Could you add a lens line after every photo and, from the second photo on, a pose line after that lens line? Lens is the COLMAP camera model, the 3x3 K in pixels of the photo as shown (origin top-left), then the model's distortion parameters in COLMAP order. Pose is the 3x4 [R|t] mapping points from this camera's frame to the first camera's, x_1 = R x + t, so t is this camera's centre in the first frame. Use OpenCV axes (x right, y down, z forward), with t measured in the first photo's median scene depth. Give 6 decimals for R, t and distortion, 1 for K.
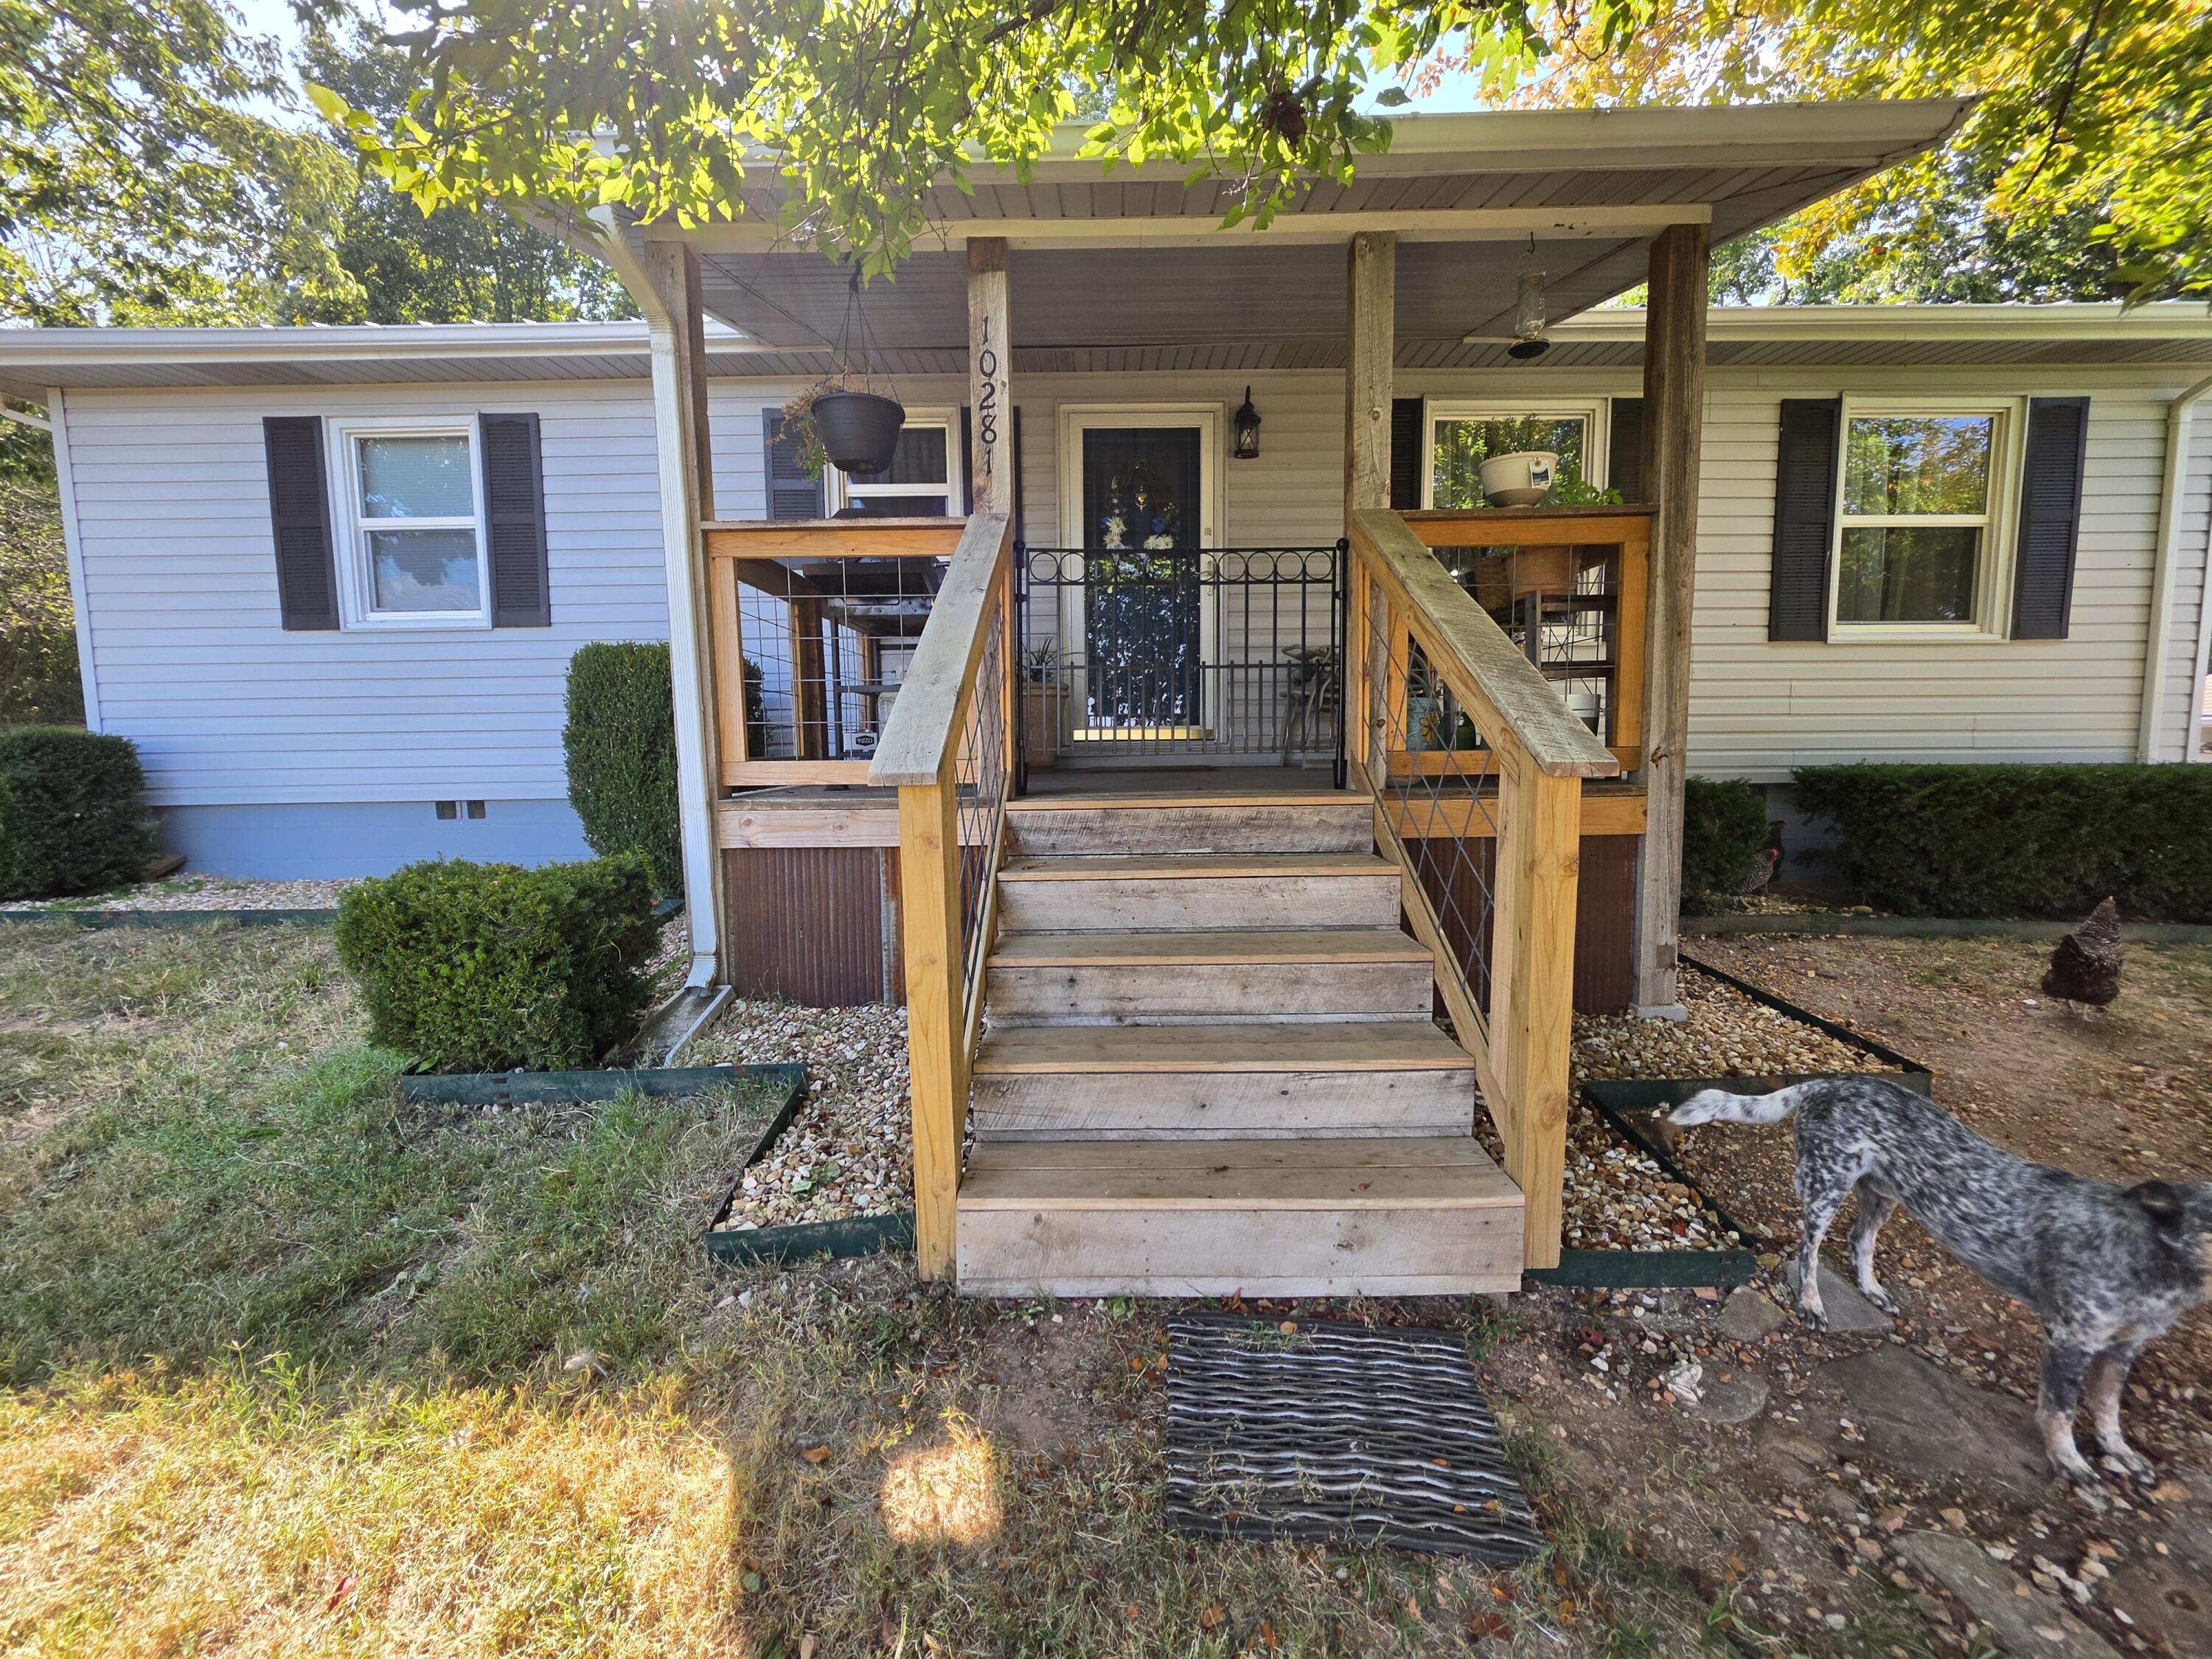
lens RADIAL K [[884.3, 0, 1108.9], [0, 884.3, 829.7], [0, 0, 1]] dist [-0.003996, 0.001331]
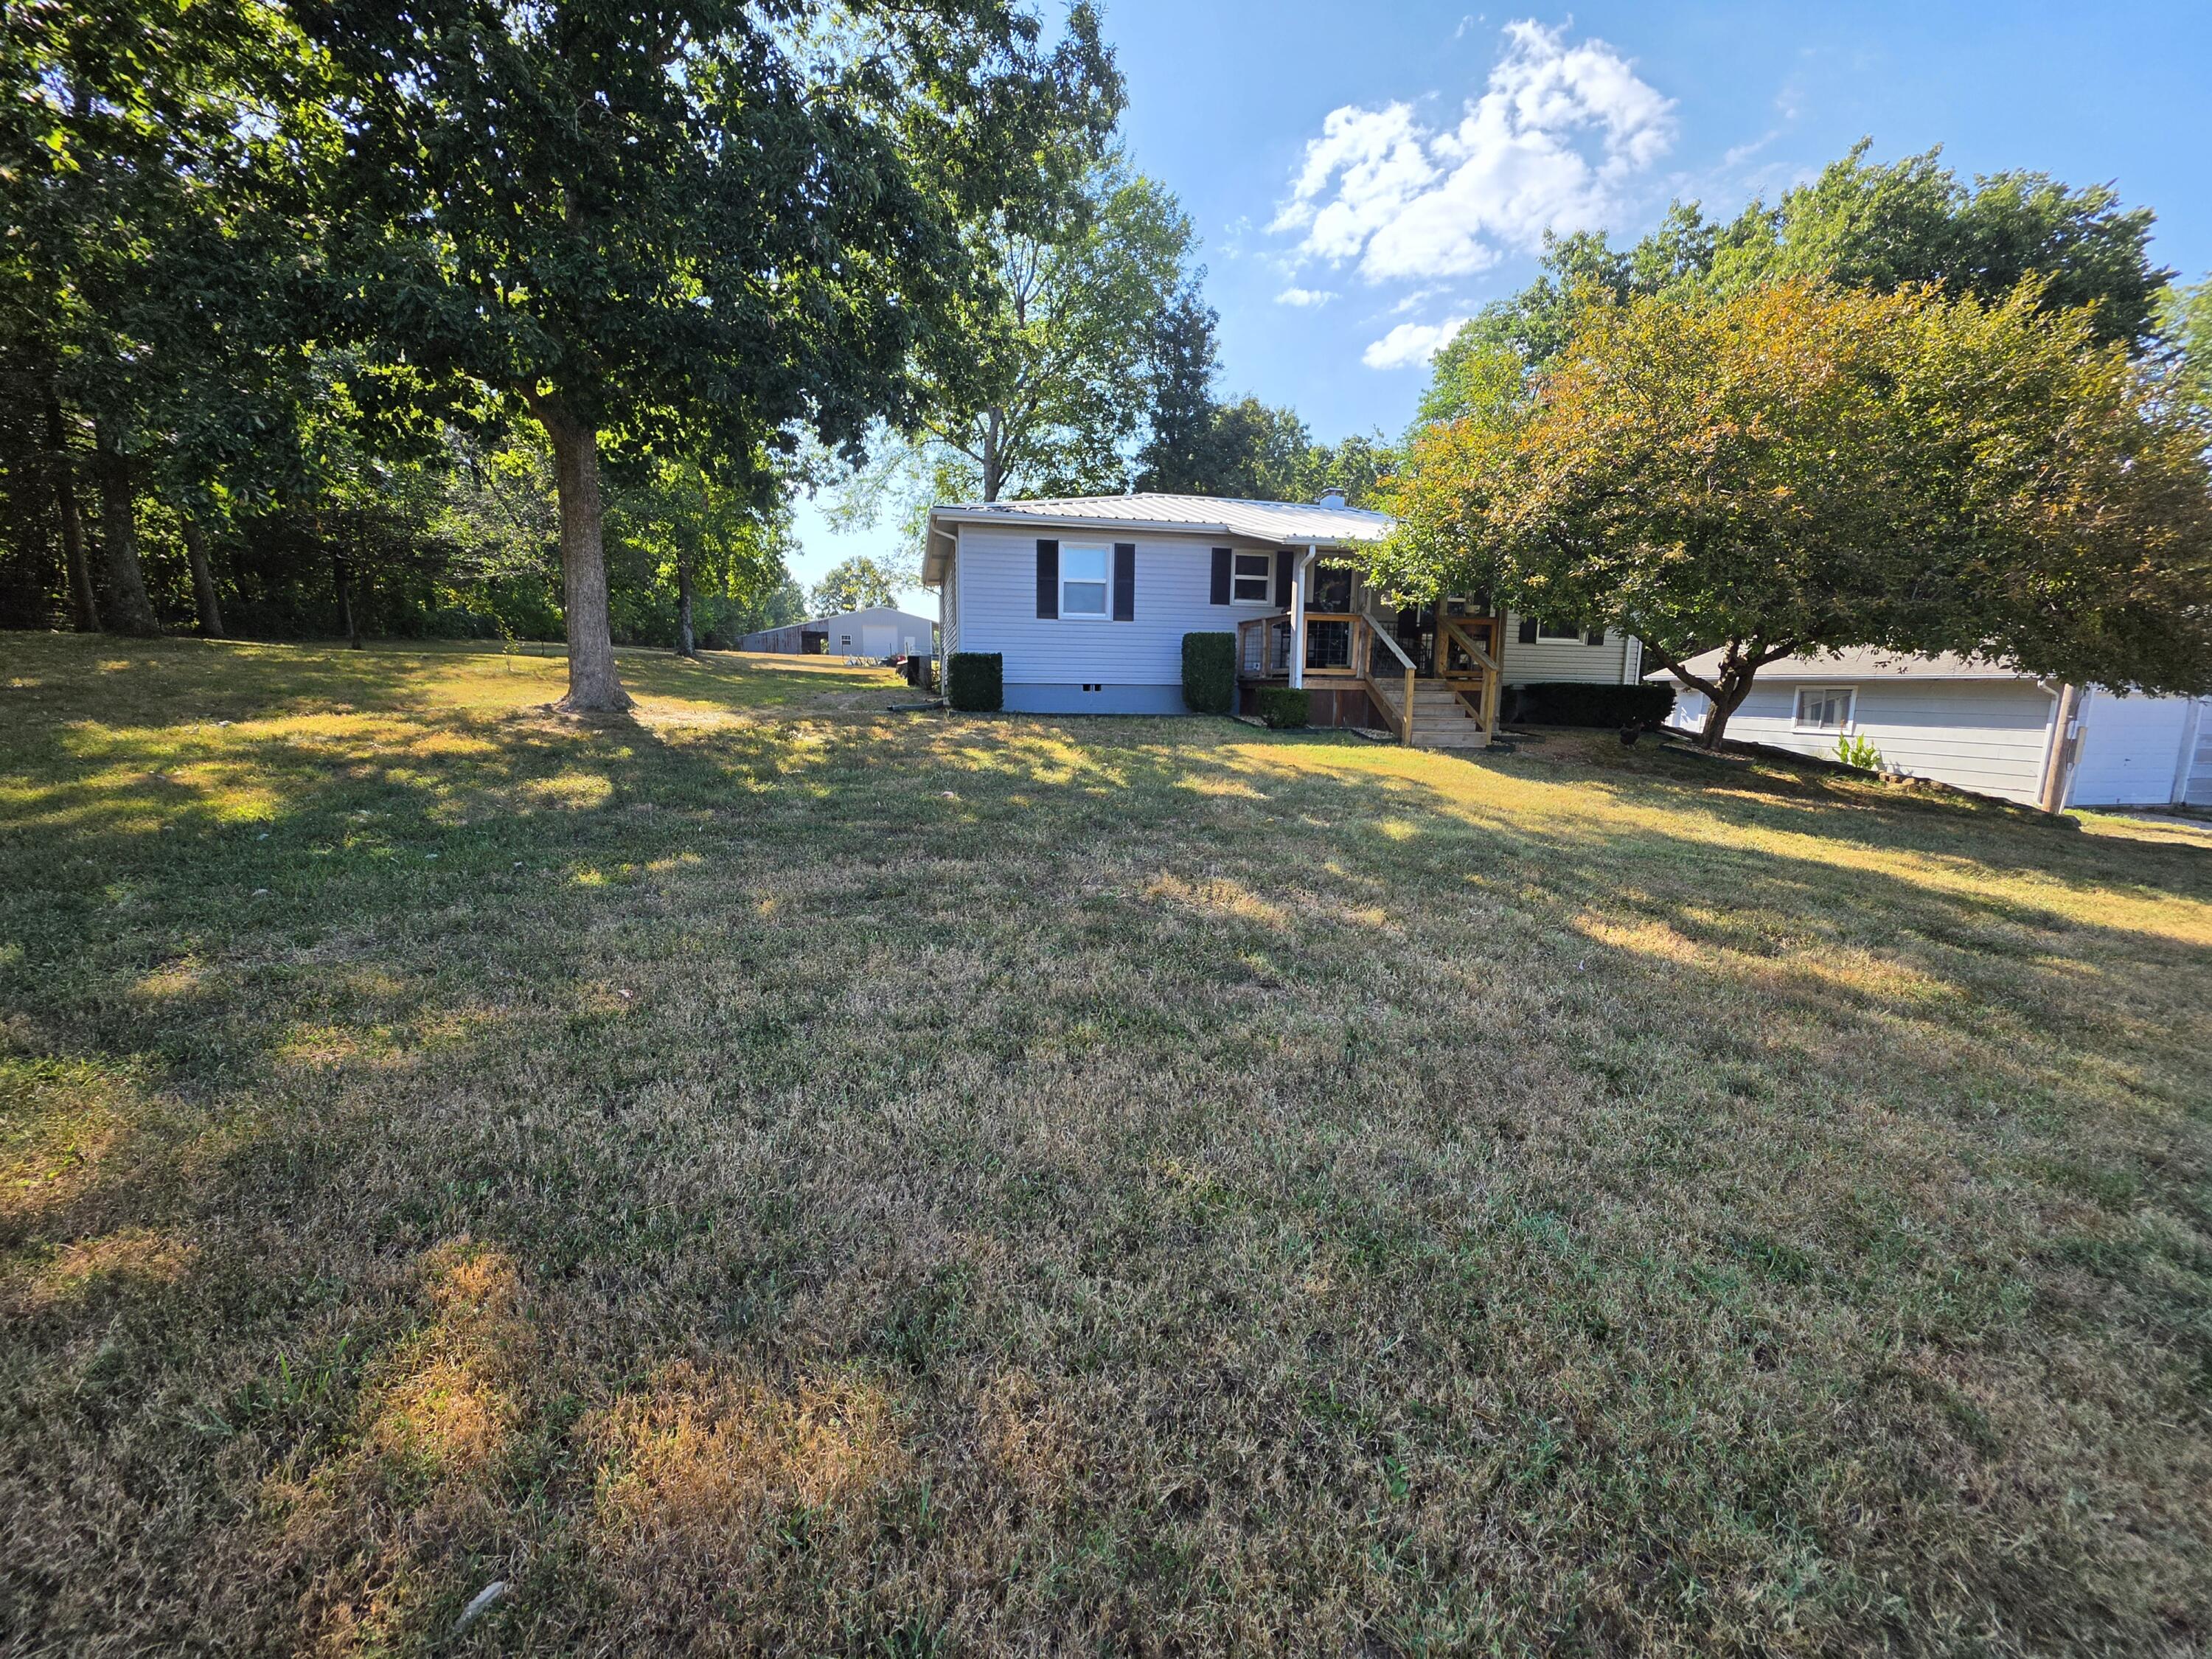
lens RADIAL K [[884.3, 0, 1107.8], [0, 884.3, 819.2], [0, 0, 1]] dist [-0.003996, 0.001331]
pose [[0.975871, -0.007842, 0.218209, -1.340005], [-0.003783, 0.998598, 0.052802, 0.246067], [-0.218317, -0.052354, 0.974473, -1.731940]]
